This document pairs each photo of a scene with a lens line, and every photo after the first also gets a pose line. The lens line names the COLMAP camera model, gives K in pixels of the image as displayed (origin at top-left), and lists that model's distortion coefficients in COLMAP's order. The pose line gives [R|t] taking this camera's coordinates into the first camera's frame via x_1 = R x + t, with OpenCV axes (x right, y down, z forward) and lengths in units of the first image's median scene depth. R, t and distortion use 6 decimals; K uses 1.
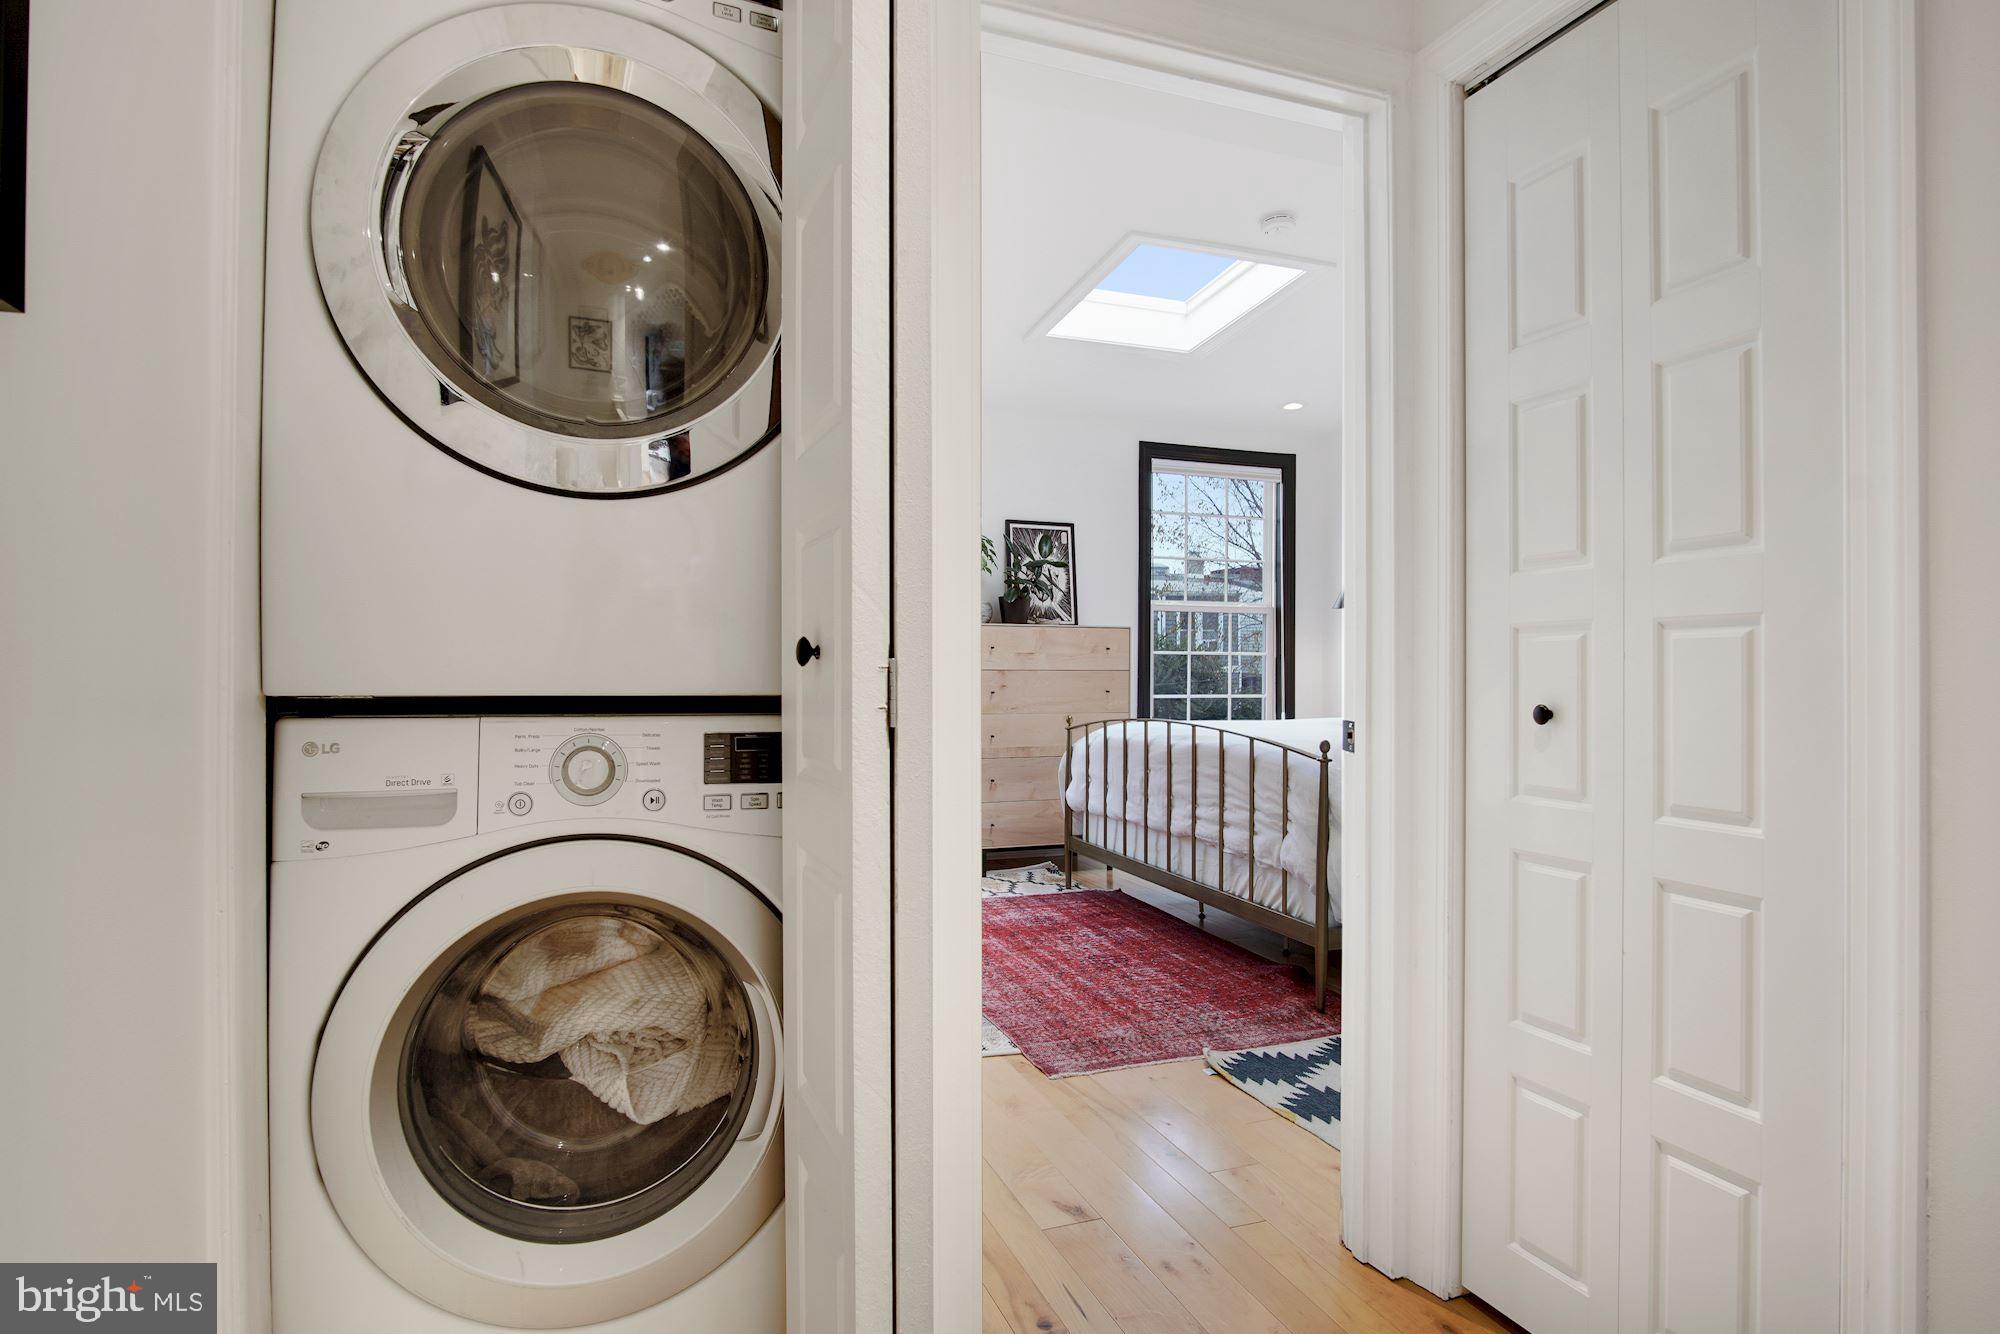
lens RADIAL K [[1077.4, 0, 1002.8], [0, 1077.4, 671.0], [0, 0, 1]] dist [-0.029352, 0.002959]
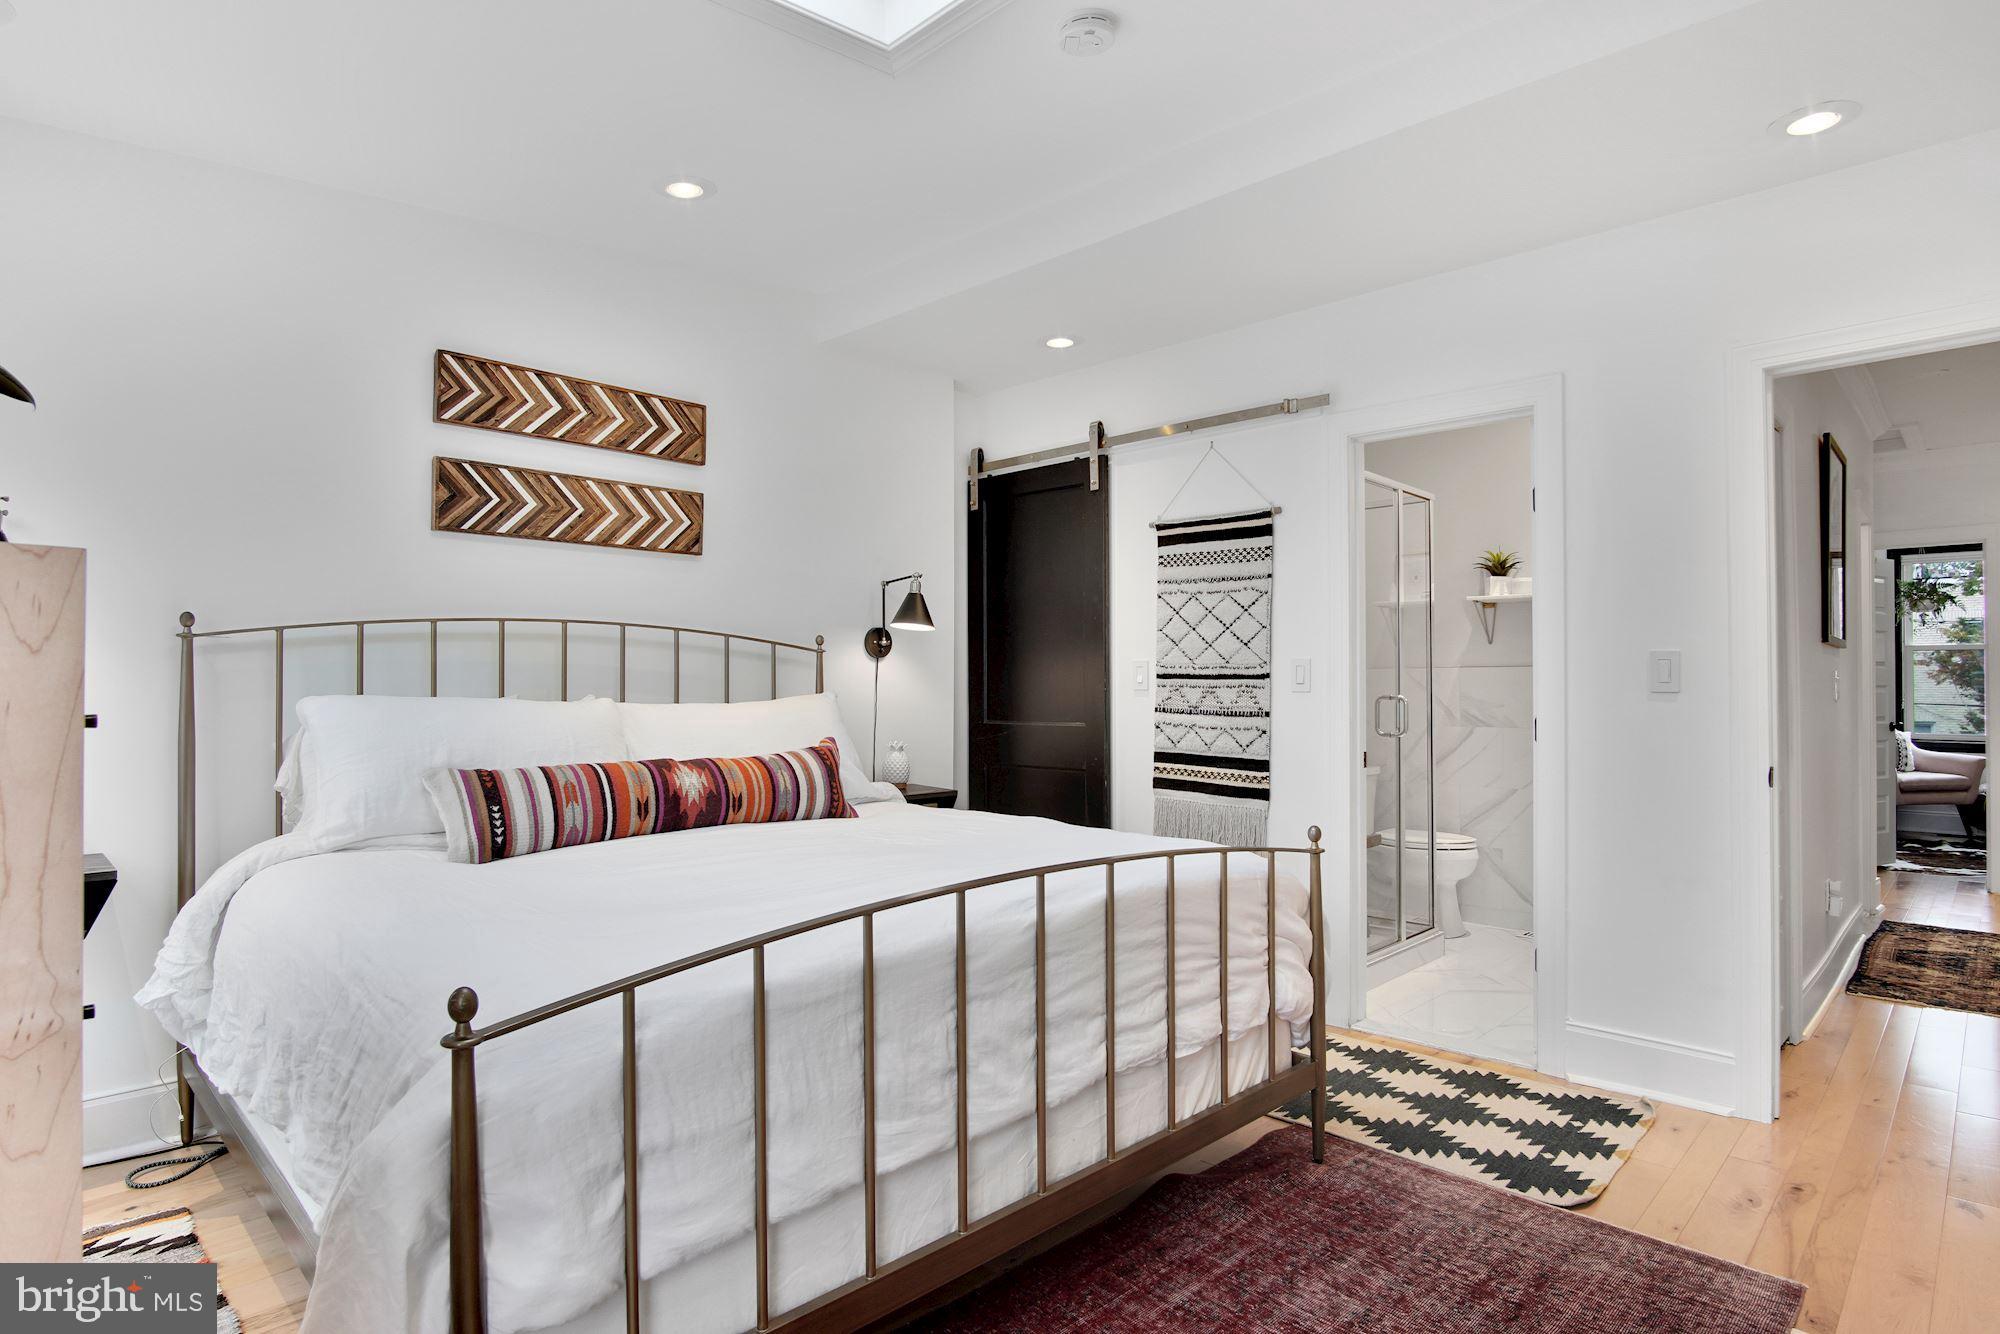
lens RADIAL K [[1077.4, 0, 1002.8], [0, 1077.4, 671.0], [0, 0, 1]] dist [-0.029352, 0.002959]
pose [[-0.427065, 0.015668, 0.904085, -0.300115], [0.007372, 0.999877, -0.013846, -0.037795], [-0.904191, 0.000751, -0.427128, 1.399633]]
